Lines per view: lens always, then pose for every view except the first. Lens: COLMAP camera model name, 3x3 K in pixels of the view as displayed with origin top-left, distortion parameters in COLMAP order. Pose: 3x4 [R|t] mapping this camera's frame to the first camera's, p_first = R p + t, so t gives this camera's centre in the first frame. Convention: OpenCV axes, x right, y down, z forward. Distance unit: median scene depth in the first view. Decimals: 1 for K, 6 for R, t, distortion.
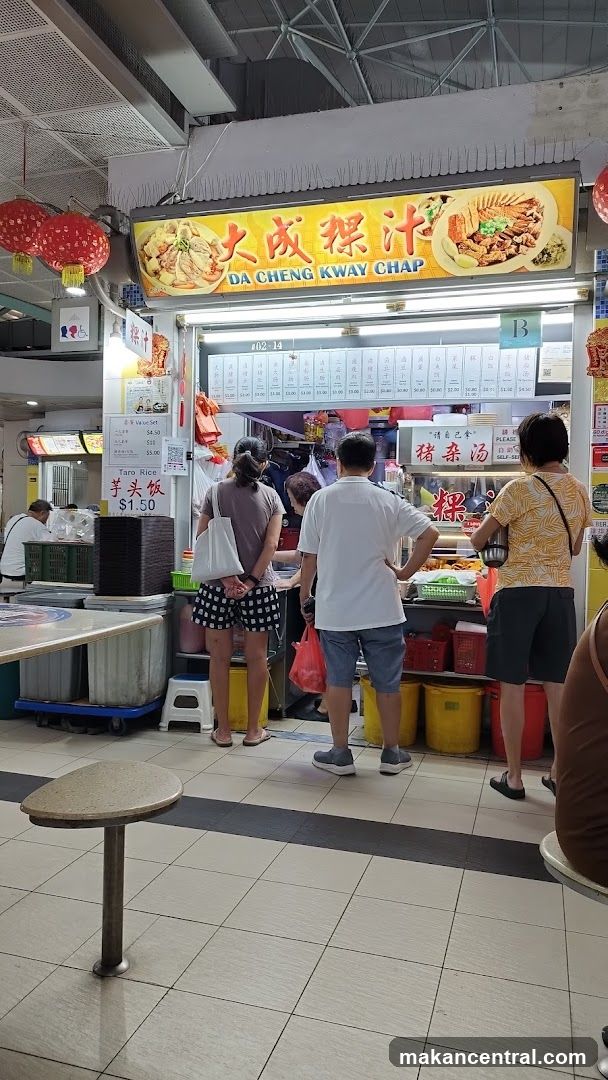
lens RADIAL K [[795.8, 0, 297.8], [0, 795.8, 550.1], [0, 0, 1]] dist [0.027632, 0.002015]
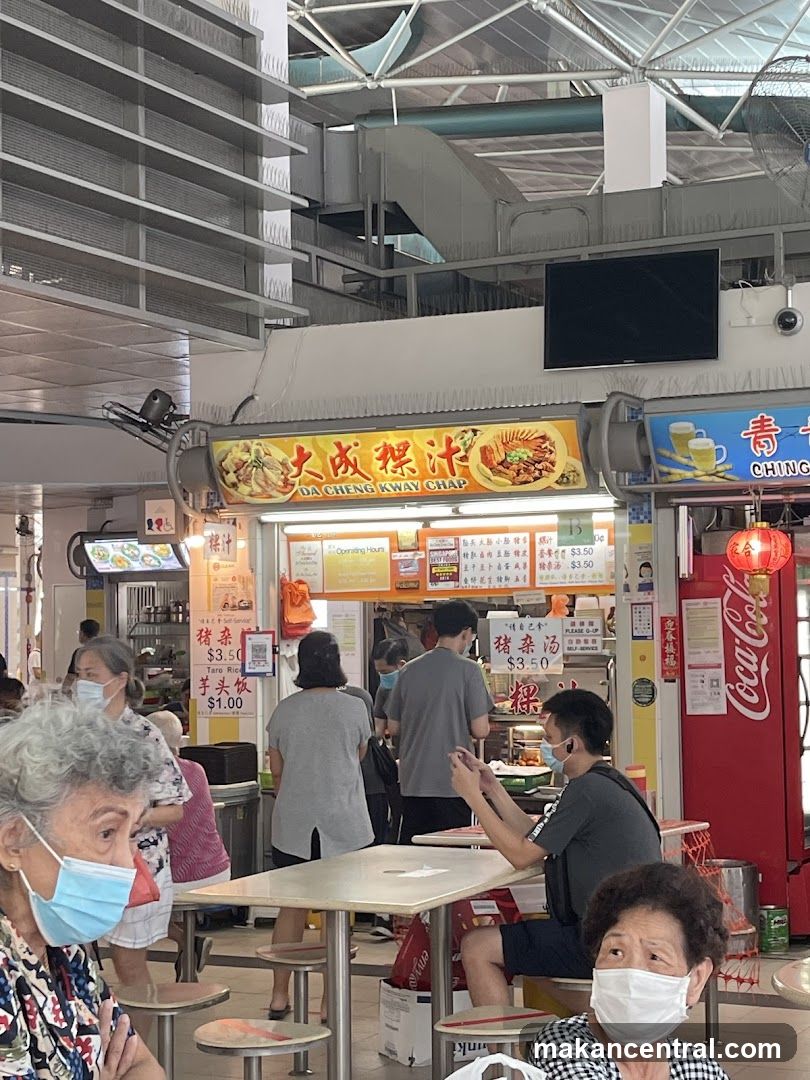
lens RADIAL K [[2010.1, 0, 403.7], [0, 2010.1, 543.2], [0, 0, 1]] dist [-0.178662, 0.000000]
pose [[0.987078, -0.044030, -0.154072, 0.472755], [0.030180, 0.995384, -0.091108, -0.025681], [0.157373, 0.085281, 0.983850, -1.647814]]
